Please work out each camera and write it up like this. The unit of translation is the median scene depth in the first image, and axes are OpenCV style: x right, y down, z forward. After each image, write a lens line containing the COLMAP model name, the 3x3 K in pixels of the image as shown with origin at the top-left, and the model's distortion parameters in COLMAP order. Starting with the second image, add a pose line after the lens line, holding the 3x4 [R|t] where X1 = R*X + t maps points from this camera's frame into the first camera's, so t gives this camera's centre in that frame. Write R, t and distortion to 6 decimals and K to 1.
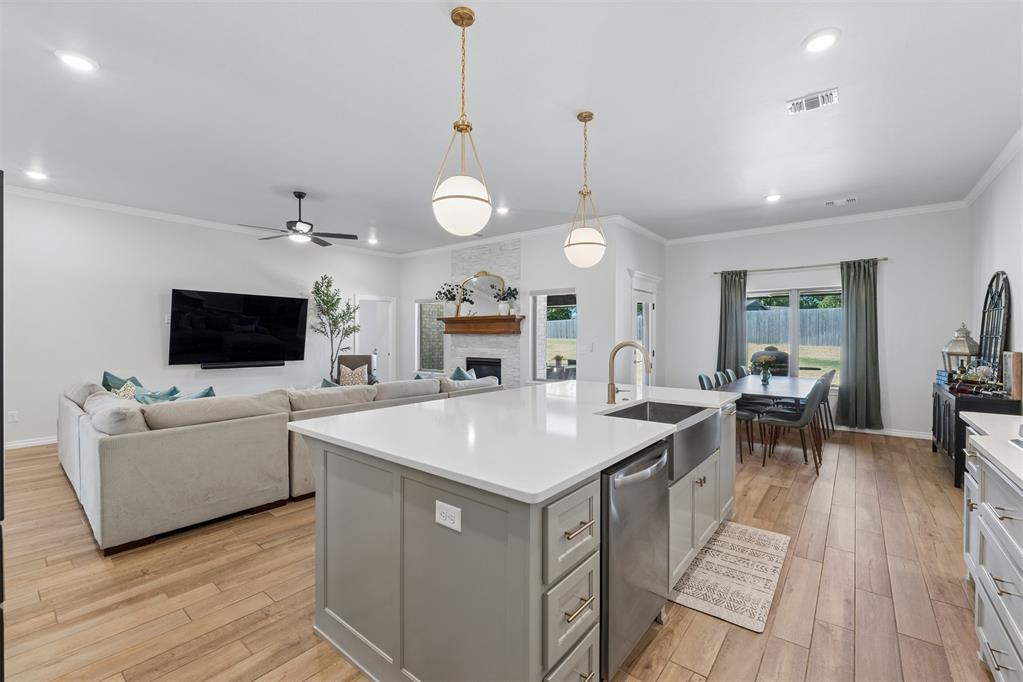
lens RADIAL K [[431.7, 0, 510.0], [0, 431.7, 338.7], [0, 0, 1]] dist [-0.002891, -0.000465]
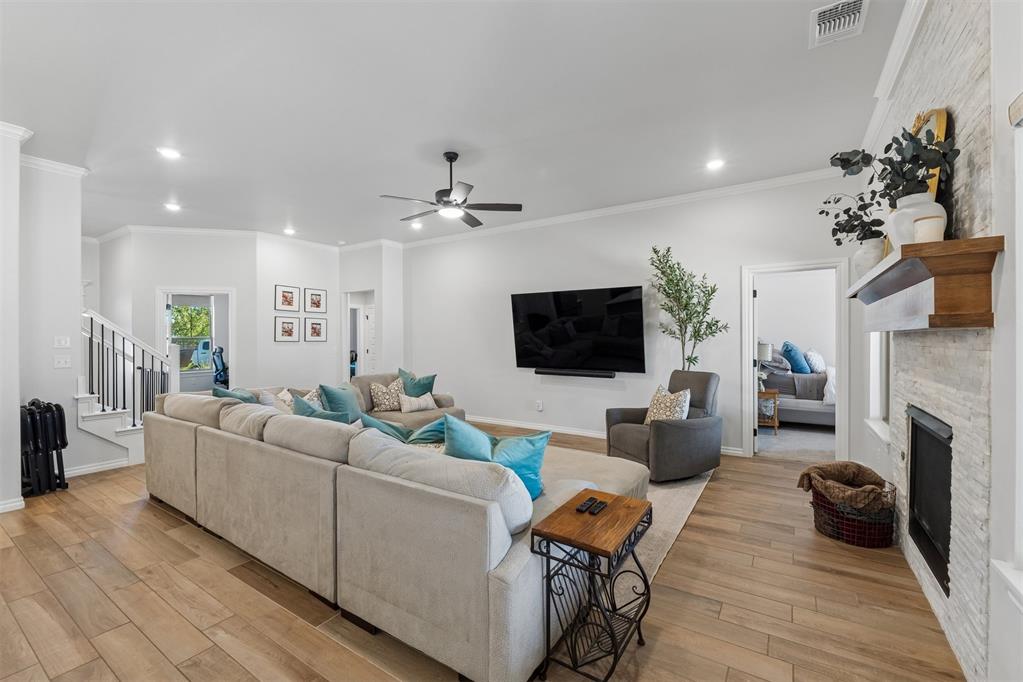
lens RADIAL K [[431.7, 0, 510.0], [0, 431.7, 338.7], [0, 0, 1]] dist [-0.002891, -0.000465]
pose [[0.100929, -0.002773, -0.994890, 0.243292], [-0.007839, 0.999963, -0.003582, -0.002925], [0.994863, 0.008161, 0.100904, 0.878112]]
